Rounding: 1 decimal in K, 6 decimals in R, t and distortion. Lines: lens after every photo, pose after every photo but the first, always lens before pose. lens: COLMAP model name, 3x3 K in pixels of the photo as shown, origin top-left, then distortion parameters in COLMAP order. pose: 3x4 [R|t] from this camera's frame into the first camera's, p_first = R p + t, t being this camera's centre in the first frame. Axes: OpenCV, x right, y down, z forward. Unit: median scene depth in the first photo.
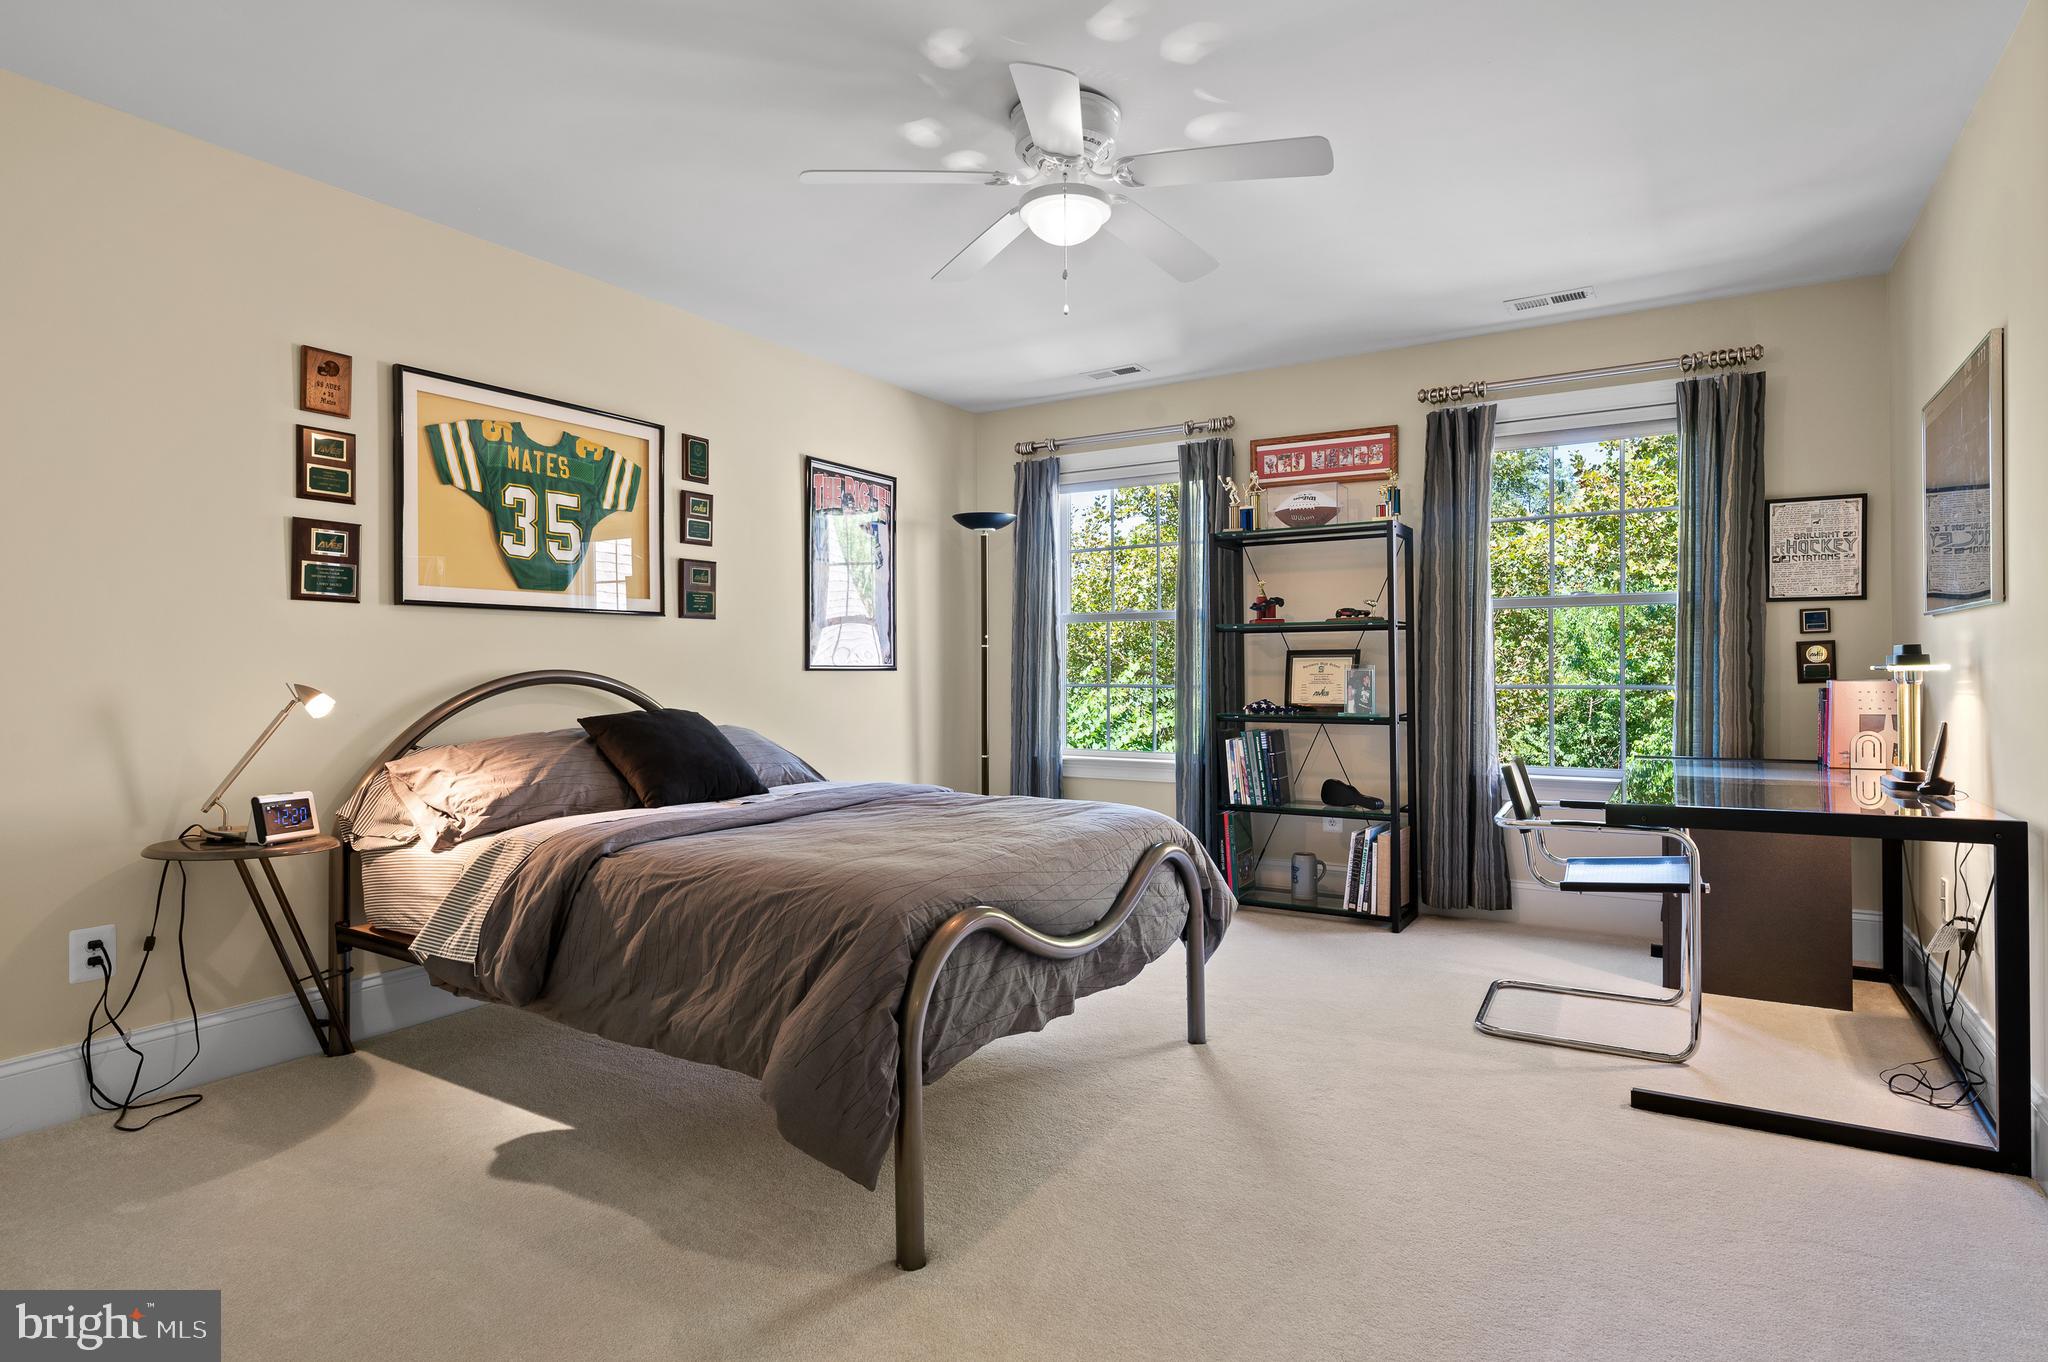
lens RADIAL K [[1081.2, 0, 1032.4], [0, 1081.2, 668.8], [0, 0, 1]] dist [-0.001865, -0.000252]
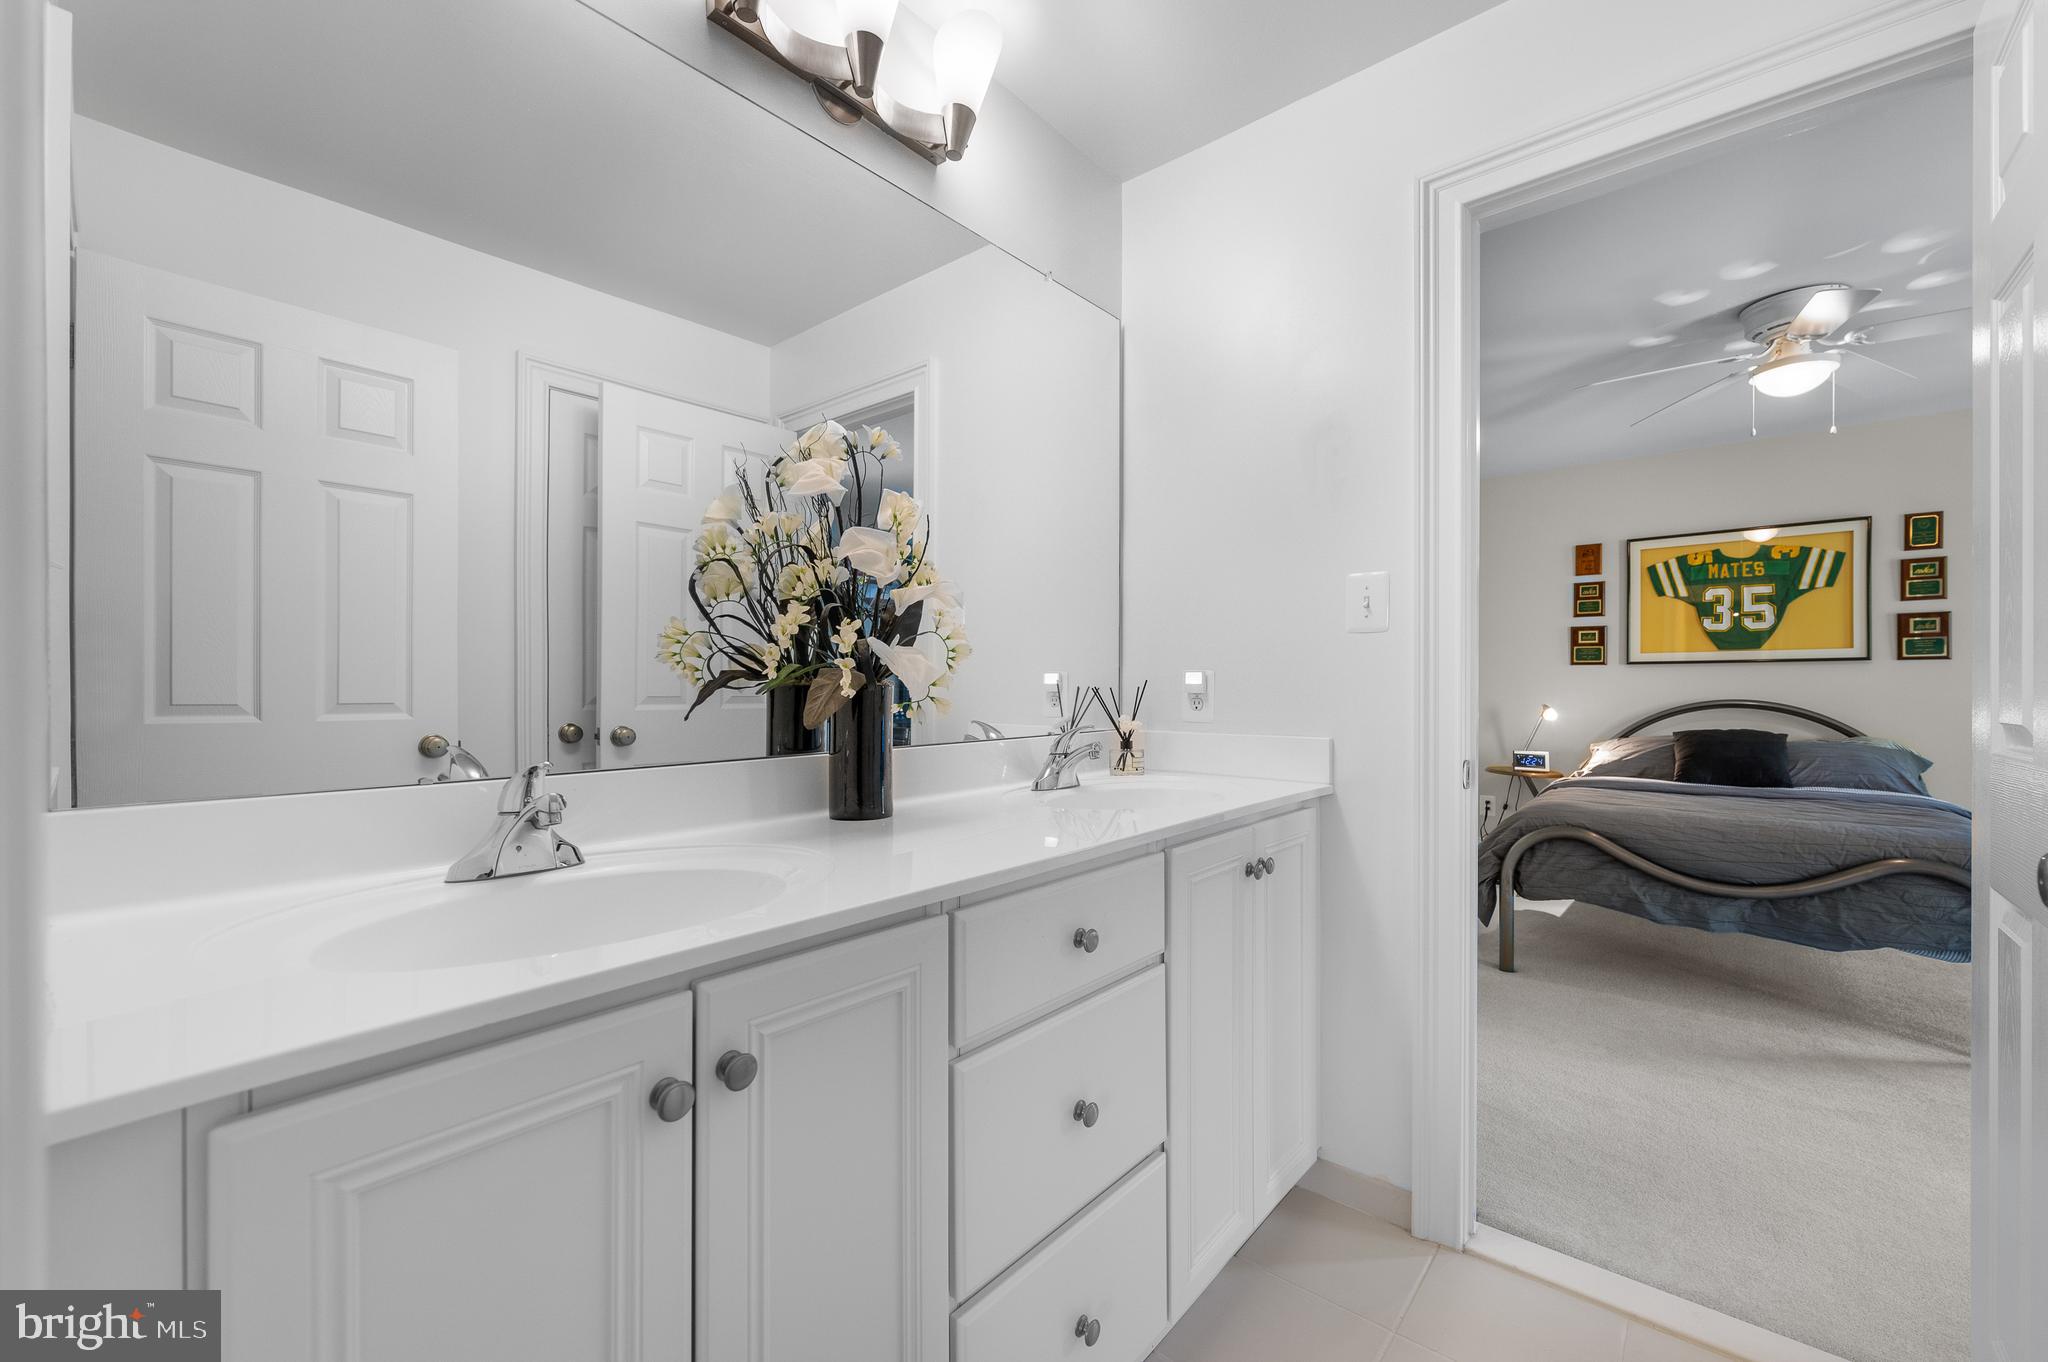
lens RADIAL K [[832.6, 0, 1025.9], [0, 832.6, 681.2], [0, 0, 1]] dist [0.001949, -0.000043]
pose [[-0.164985, -0.003722, -0.986289, 0.954735], [0.001363, 0.999991, -0.004002, -0.022493], [0.986295, -0.002004, -0.164979, 0.167472]]
